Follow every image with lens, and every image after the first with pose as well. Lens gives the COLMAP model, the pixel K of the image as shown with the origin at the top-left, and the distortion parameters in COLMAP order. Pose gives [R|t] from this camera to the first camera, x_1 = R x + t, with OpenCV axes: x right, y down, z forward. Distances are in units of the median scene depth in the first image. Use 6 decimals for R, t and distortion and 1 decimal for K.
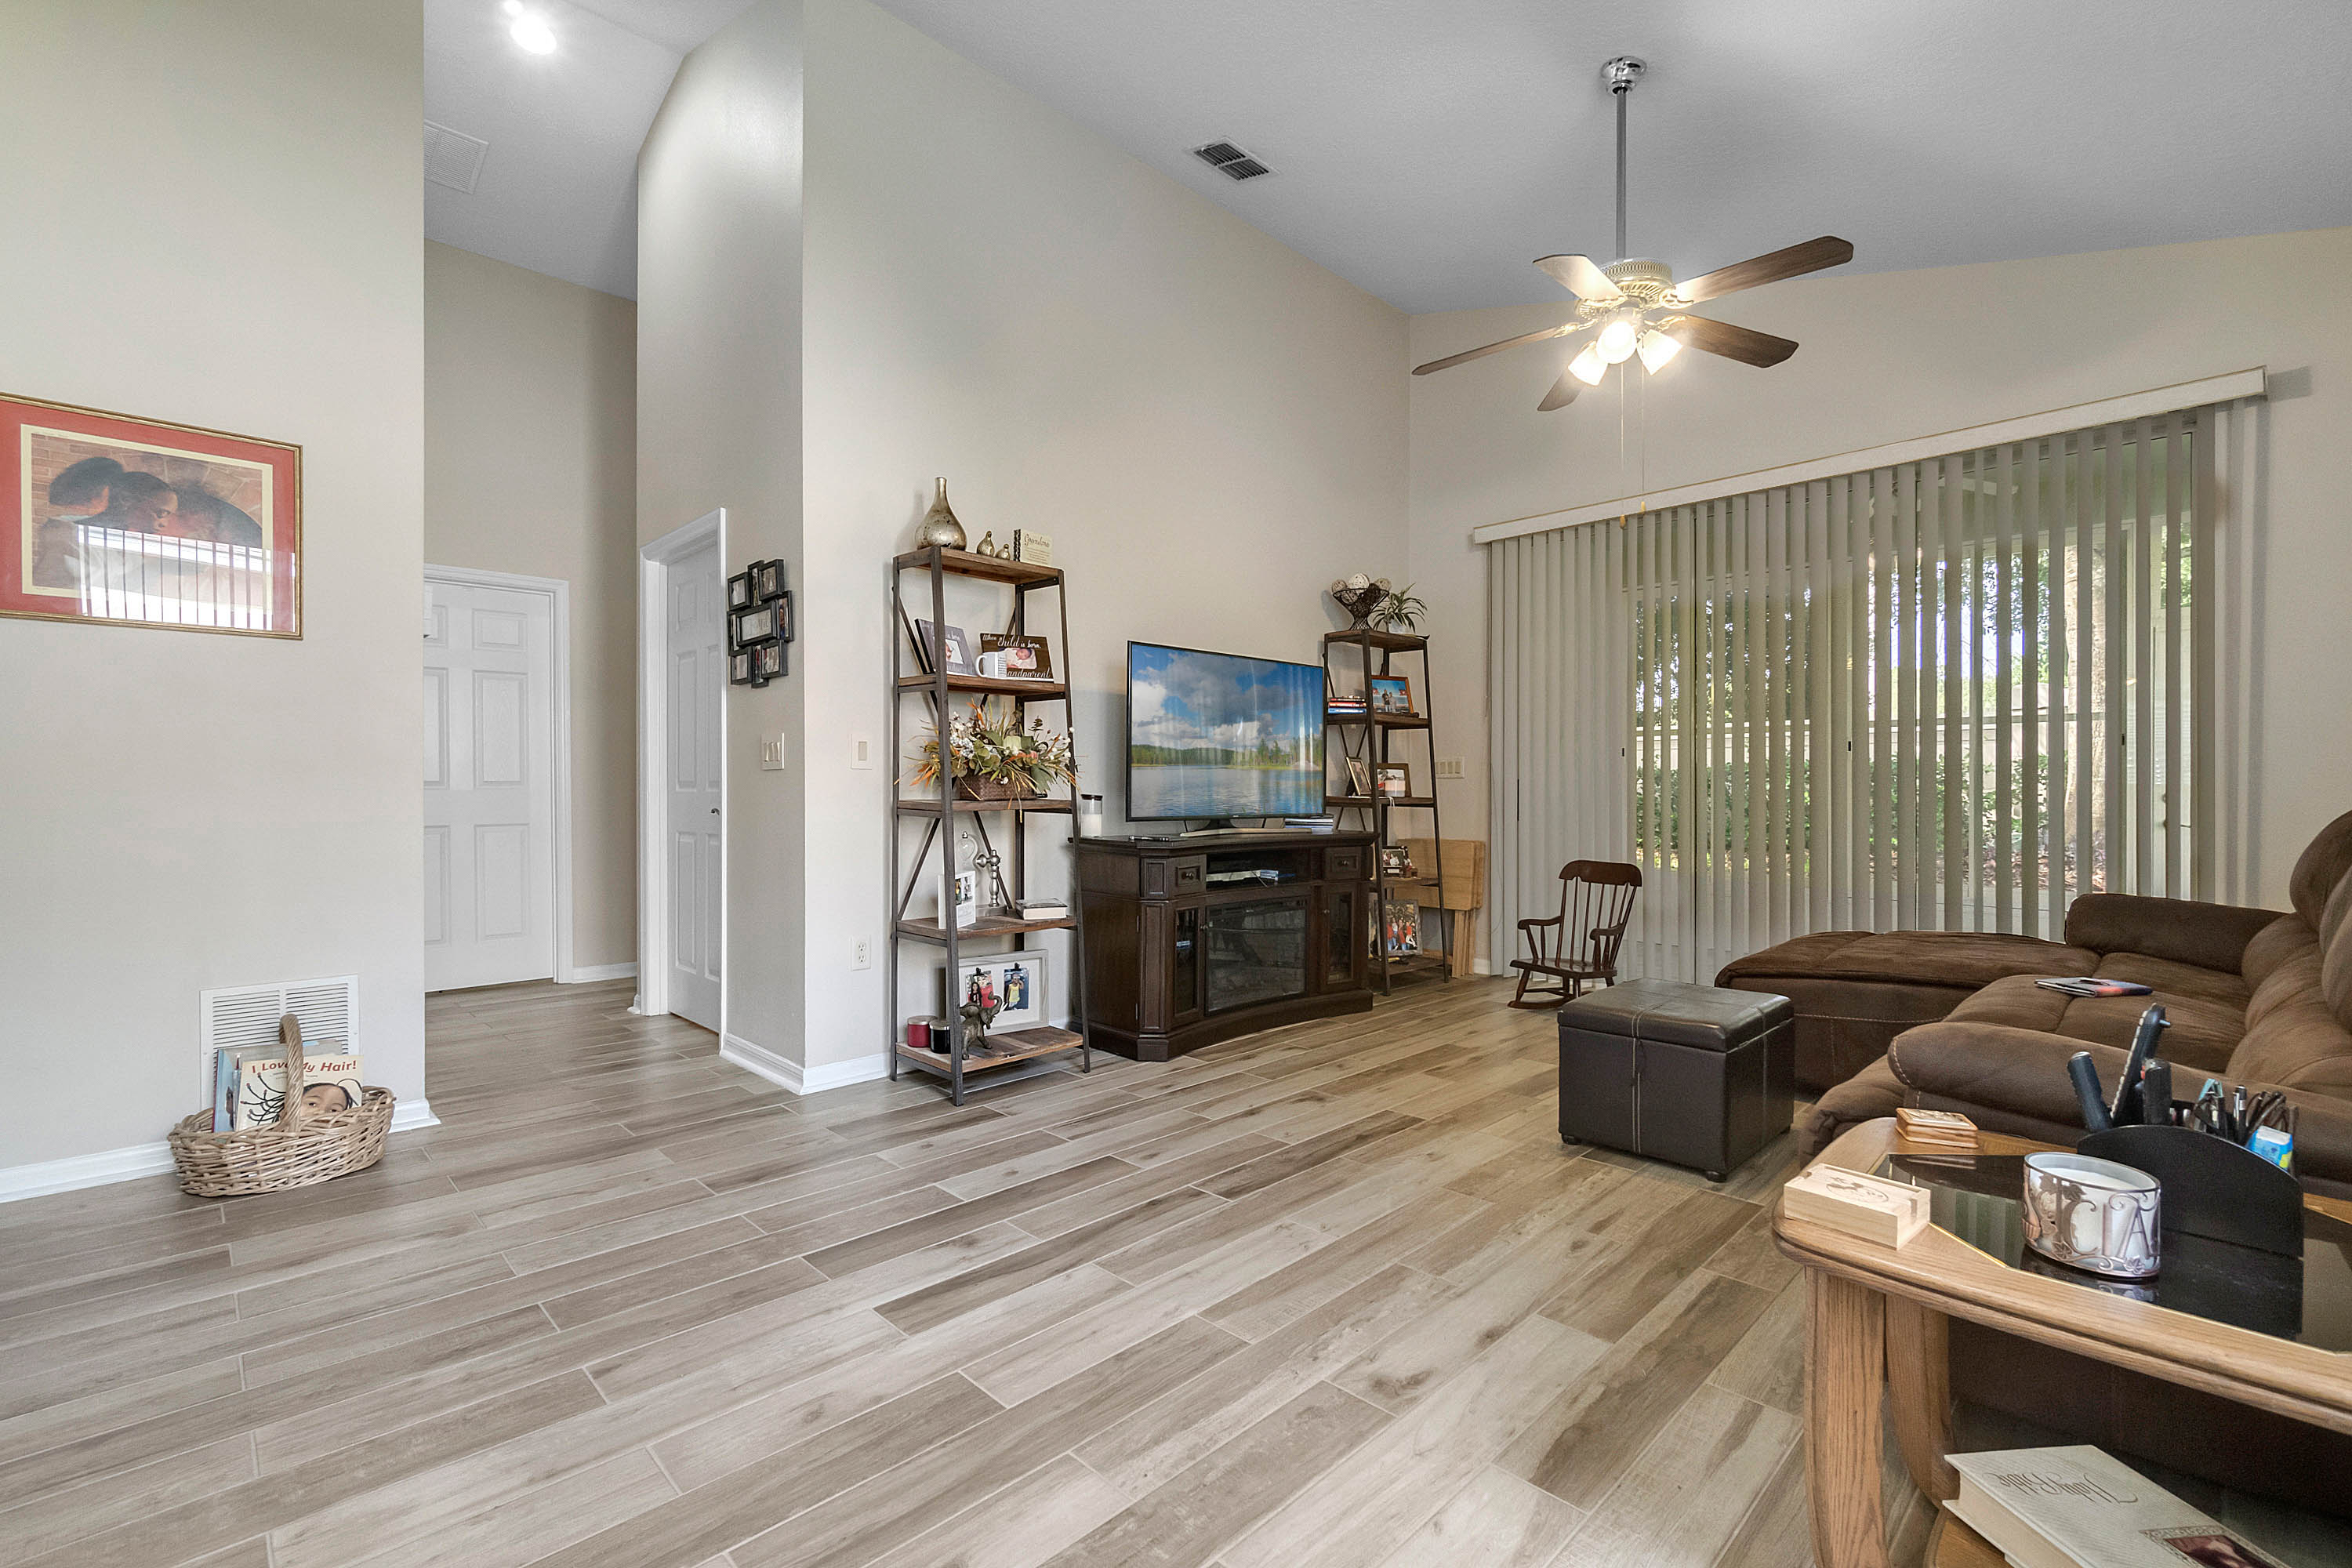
lens RADIAL K [[1023.6, 0, 1156.7], [0, 1023.6, 799.5], [0, 0, 1]] dist [-0.000269, -0.000628]
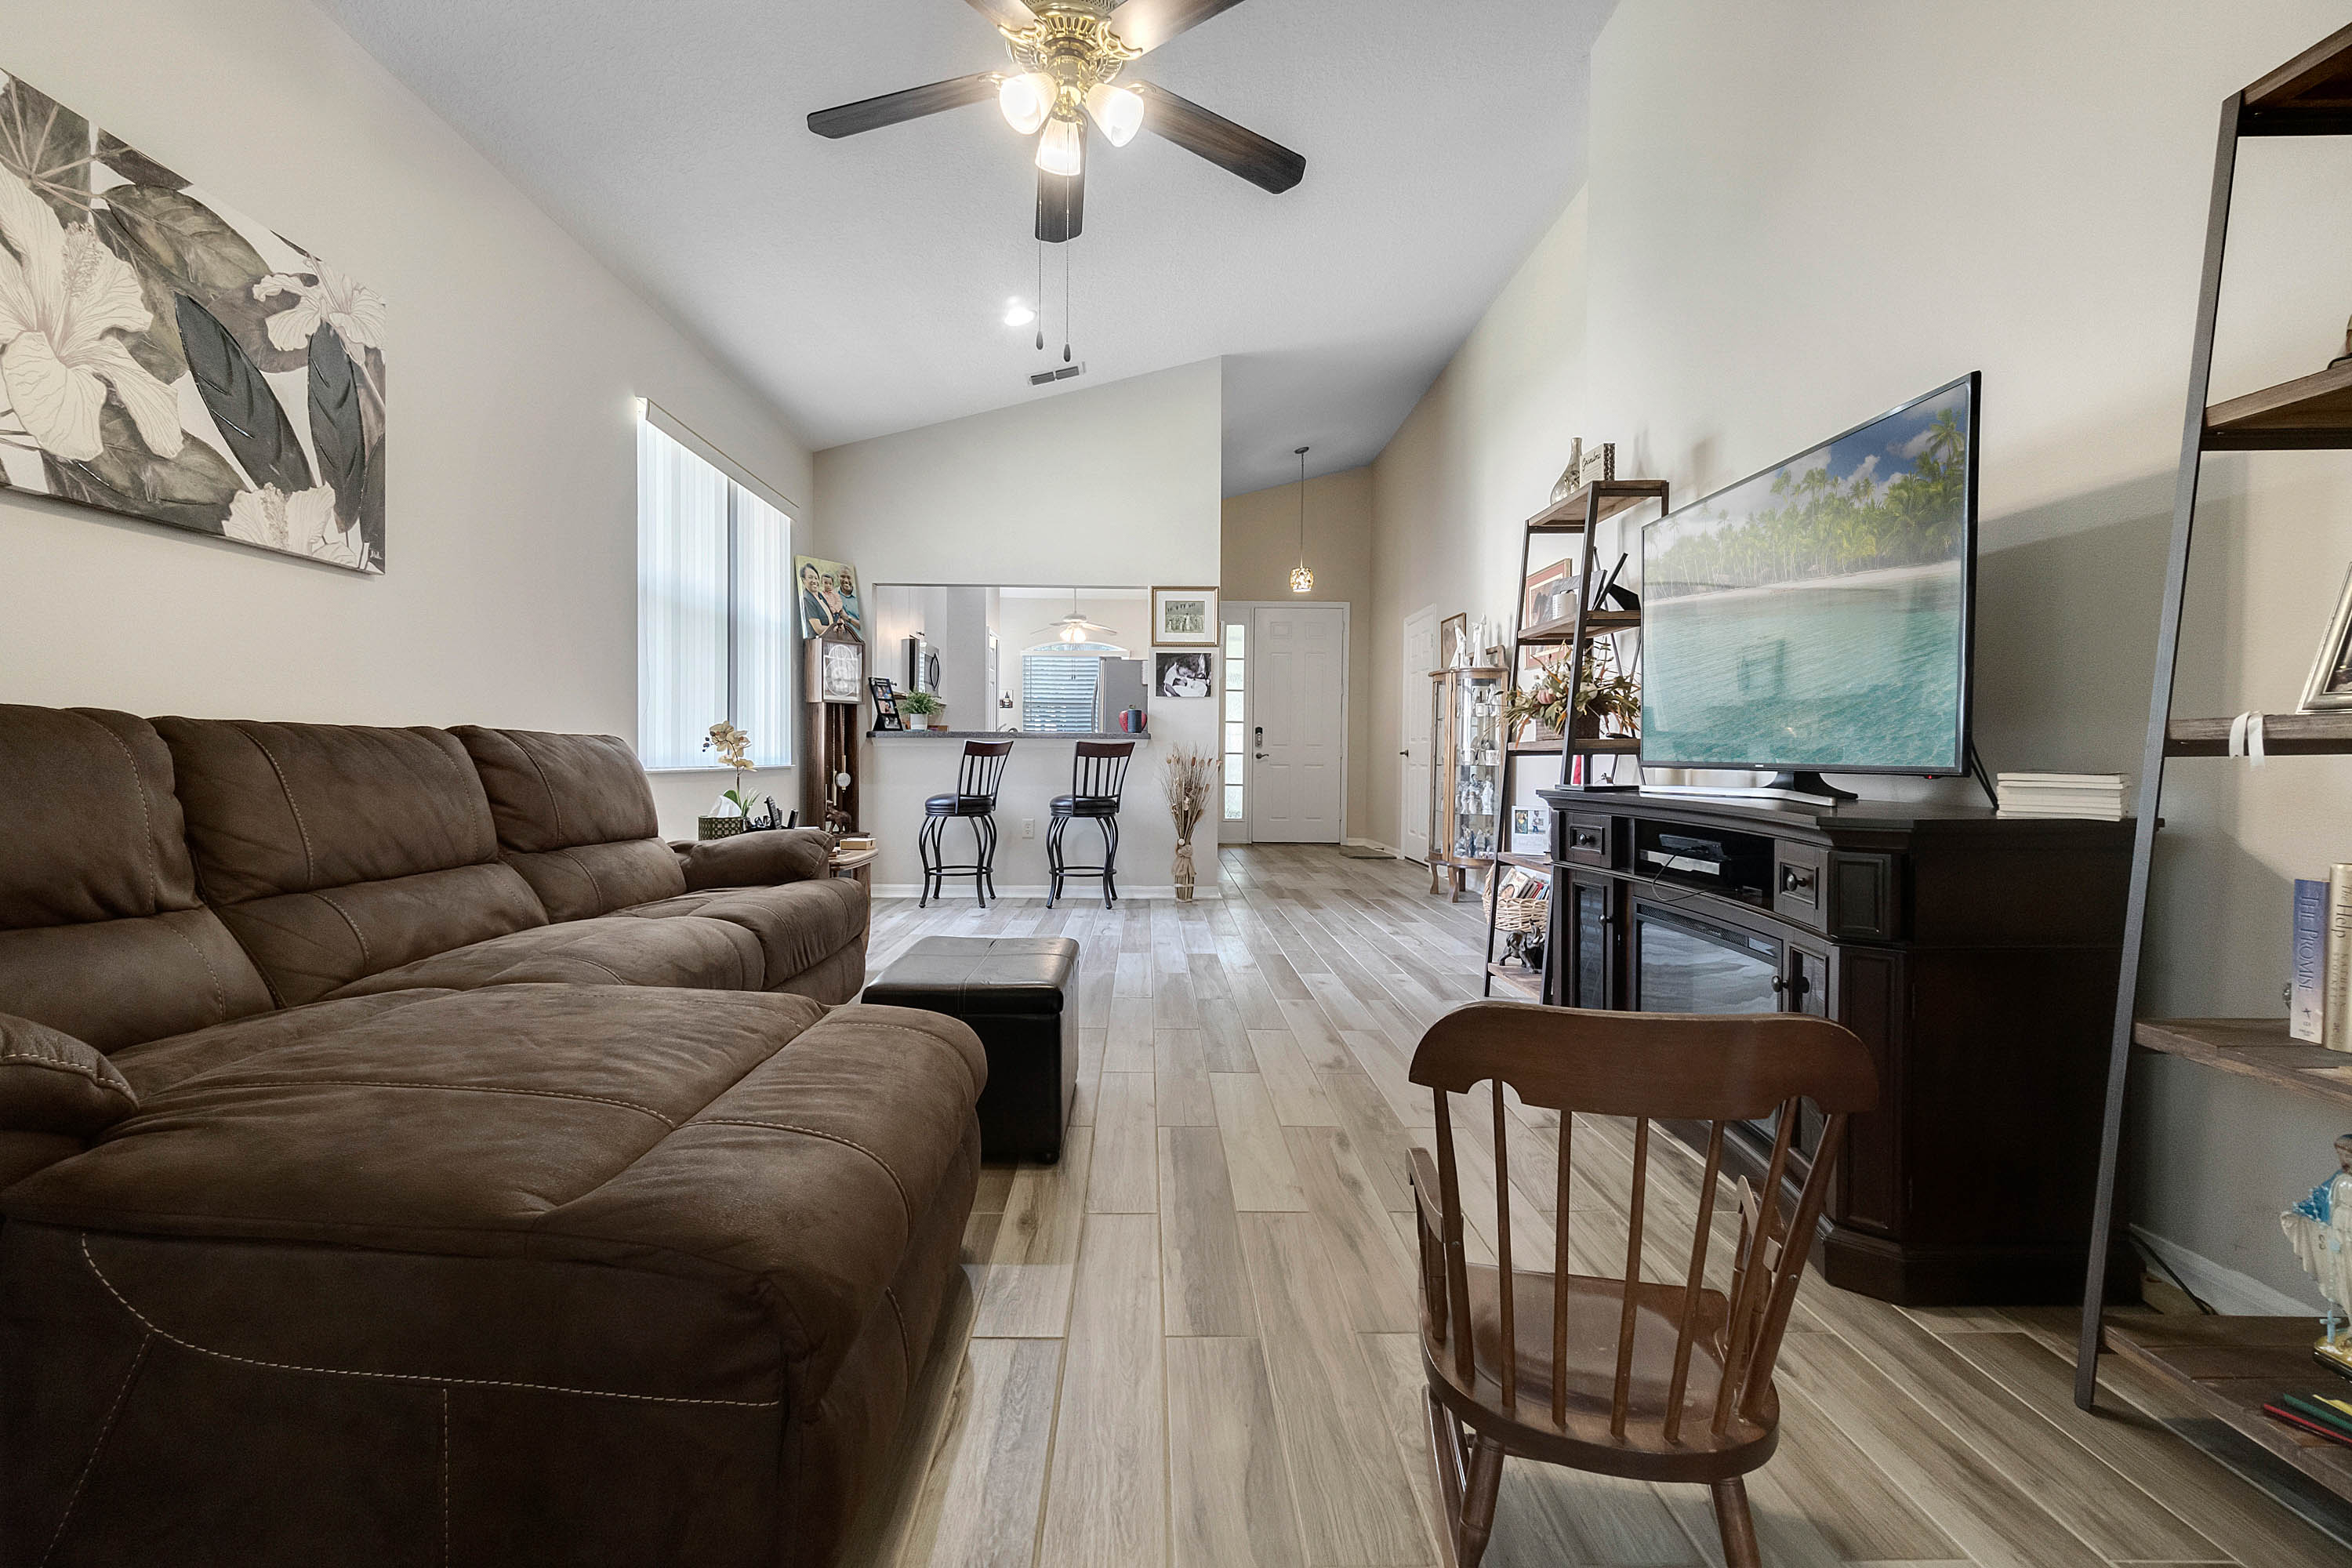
lens RADIAL K [[1023.6, 0, 1172.8], [0, 1023.6, 783.8], [0, 0, 1]] dist [-0.000269, -0.000628]
pose [[-0.678112, 0.013826, -0.734829, 1.042639], [-0.014985, 0.999355, 0.032631, 0.019275], [0.734806, 0.033140, -0.677467, 1.714607]]
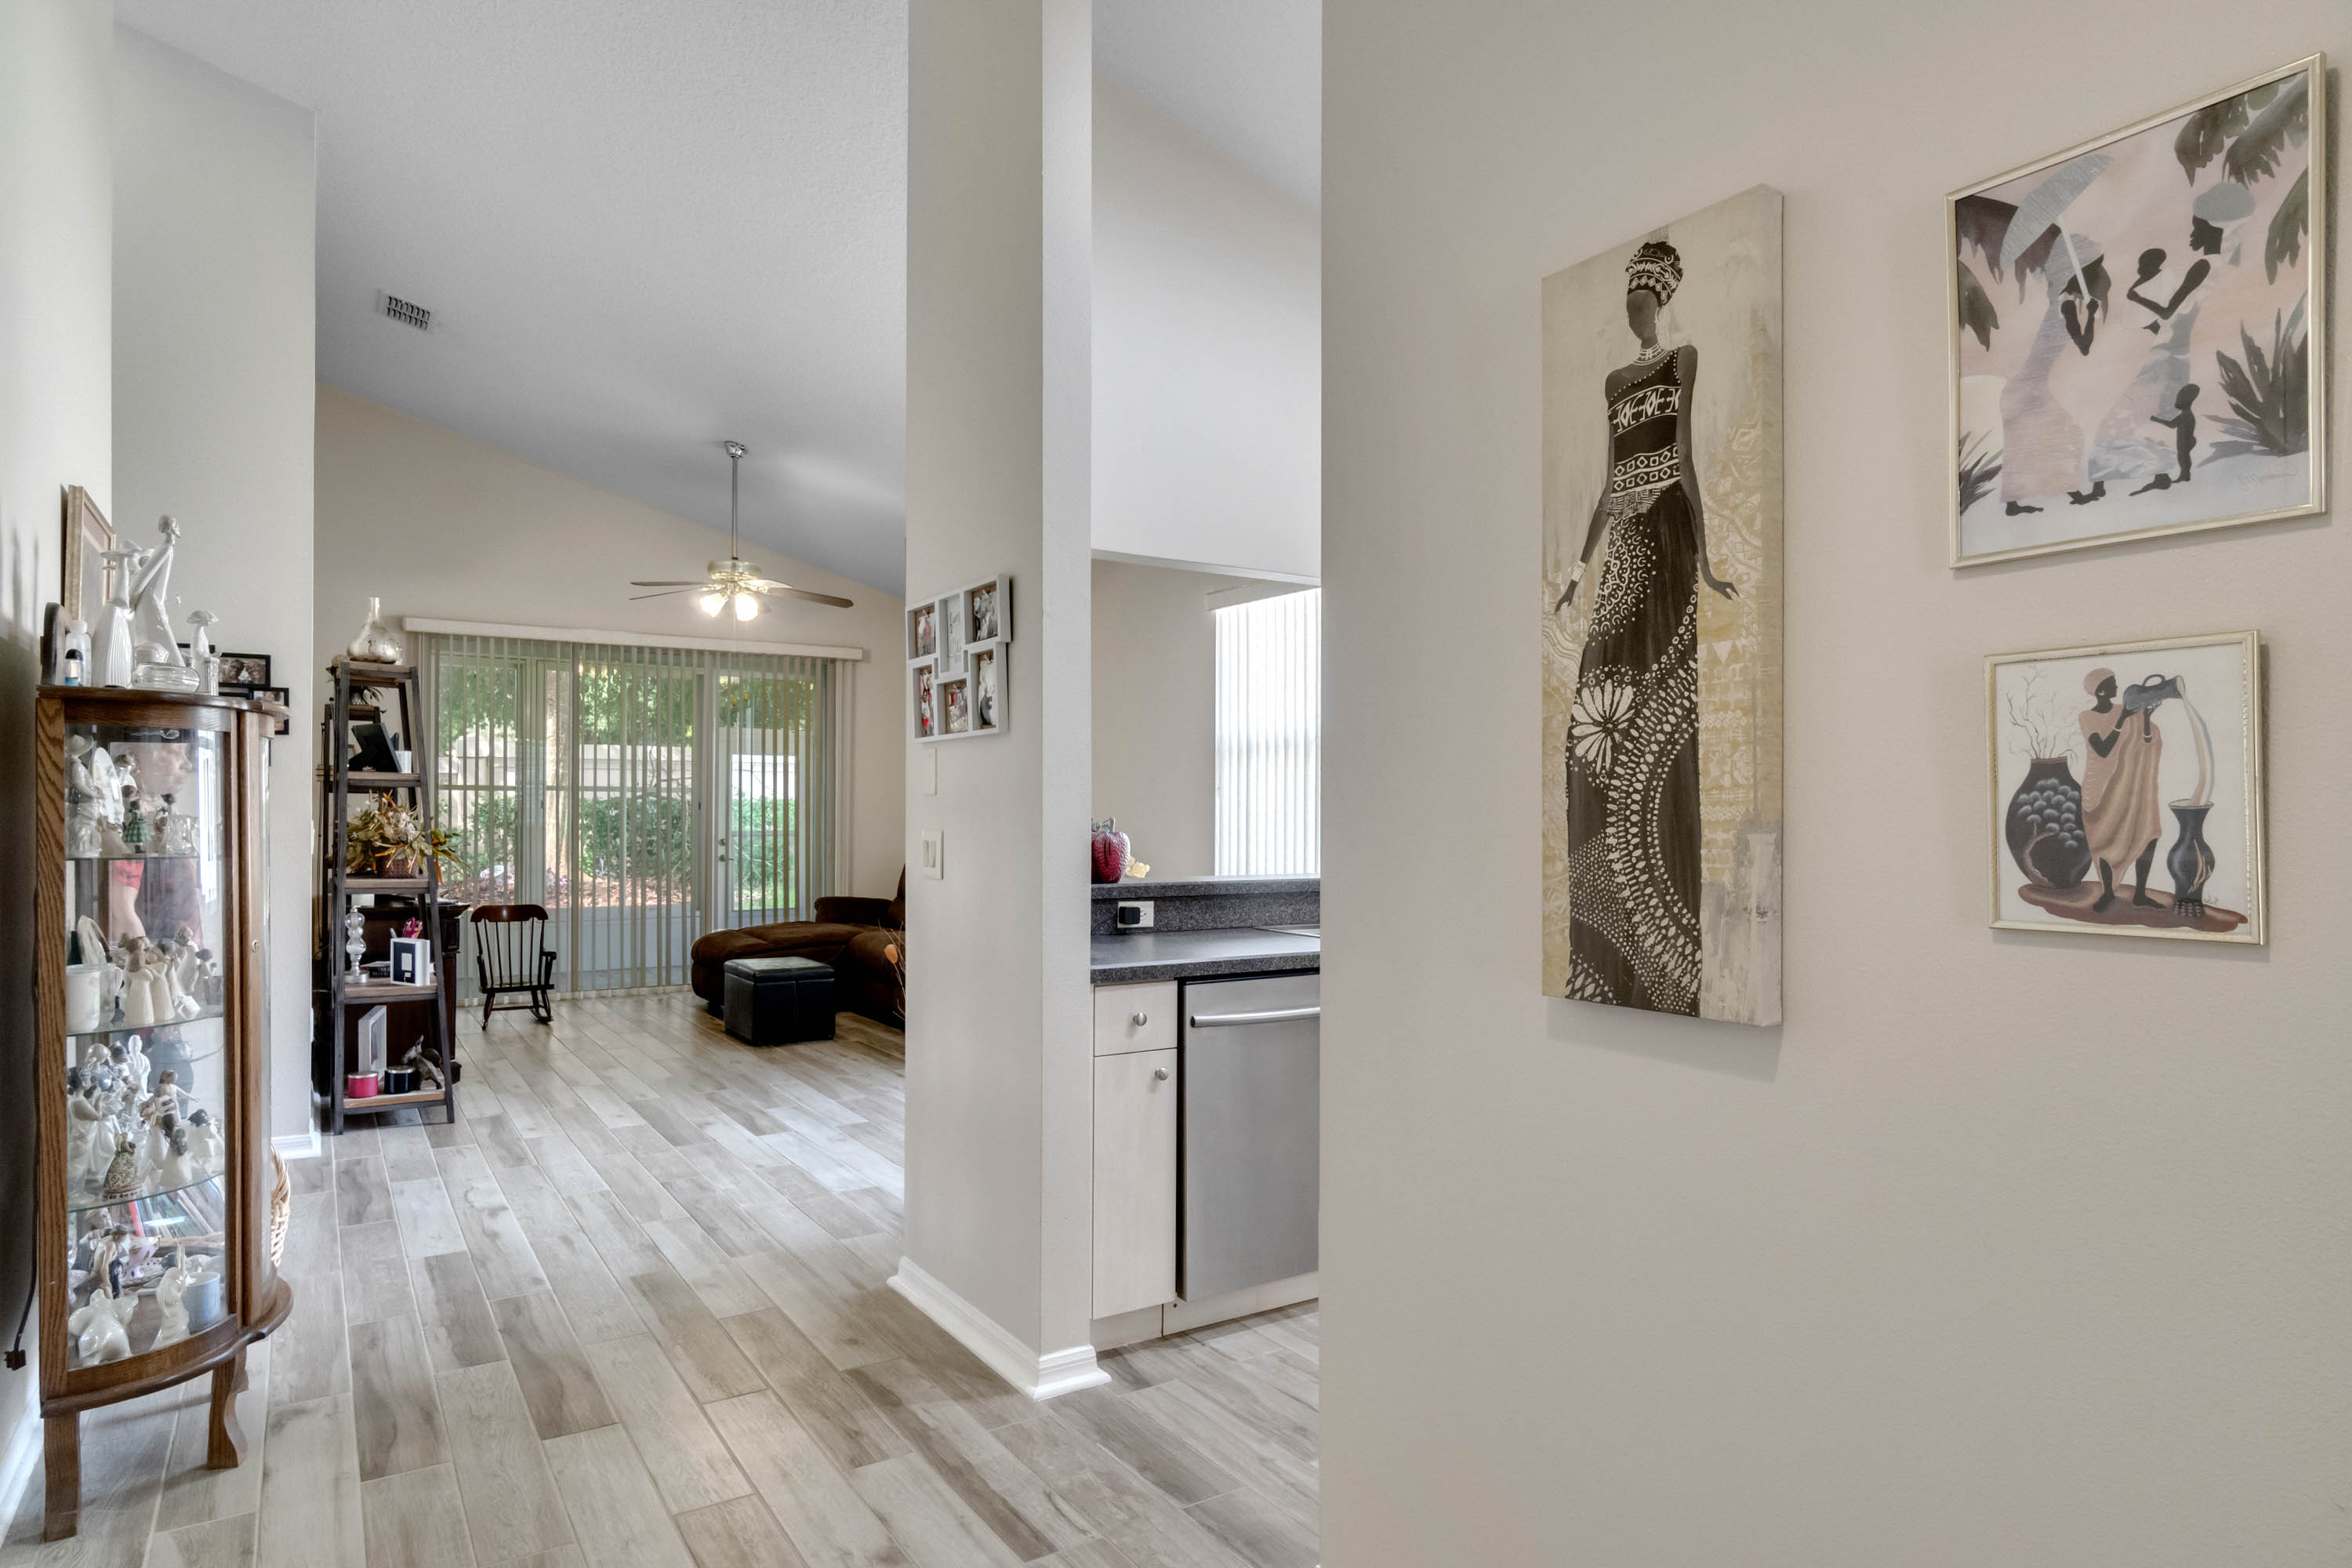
lens RADIAL K [[1316.4, 0, 1154.2], [0, 1316.4, 816.3], [0, 0, 1]] dist [-0.001251, -0.000073]
pose [[0.184885, 0.001540, 0.982759, -1.784447], [0.006014, 0.999978, -0.002698, -0.067857], [-0.982742, 0.006409, 0.184872, -0.141332]]
